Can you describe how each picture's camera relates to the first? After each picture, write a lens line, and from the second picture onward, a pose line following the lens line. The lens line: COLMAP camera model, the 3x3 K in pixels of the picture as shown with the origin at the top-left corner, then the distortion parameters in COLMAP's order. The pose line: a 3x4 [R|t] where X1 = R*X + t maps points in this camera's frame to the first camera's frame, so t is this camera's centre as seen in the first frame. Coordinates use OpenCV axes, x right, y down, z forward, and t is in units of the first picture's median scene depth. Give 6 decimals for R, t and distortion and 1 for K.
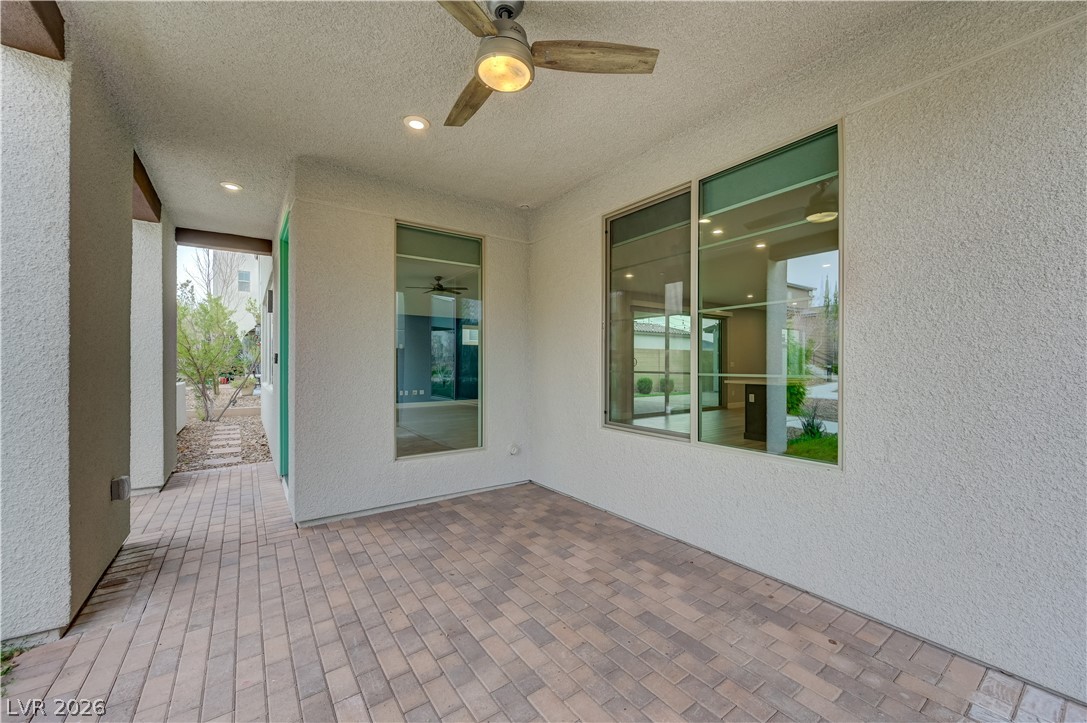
lens RADIAL K [[426.9, 0, 551.2], [0, 426.9, 363.2], [0, 0, 1]] dist [-0.000406, -0.000082]
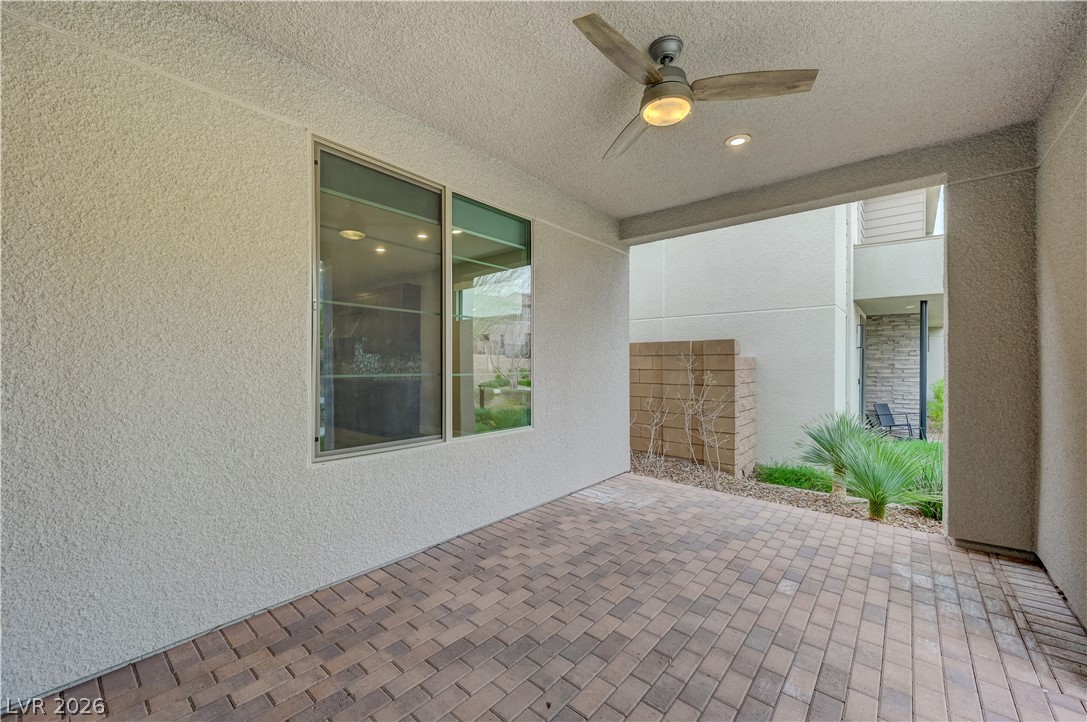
lens RADIAL K [[426.9, 0, 551.2], [0, 426.9, 362.7], [0, 0, 1]] dist [-0.000406, -0.000082]
pose [[-0.243346, 0.000318, 0.969939, -0.848565], [-0.004593, 0.999988, -0.001480, -0.003690], [-0.969929, -0.004815, -0.243342, 1.165227]]
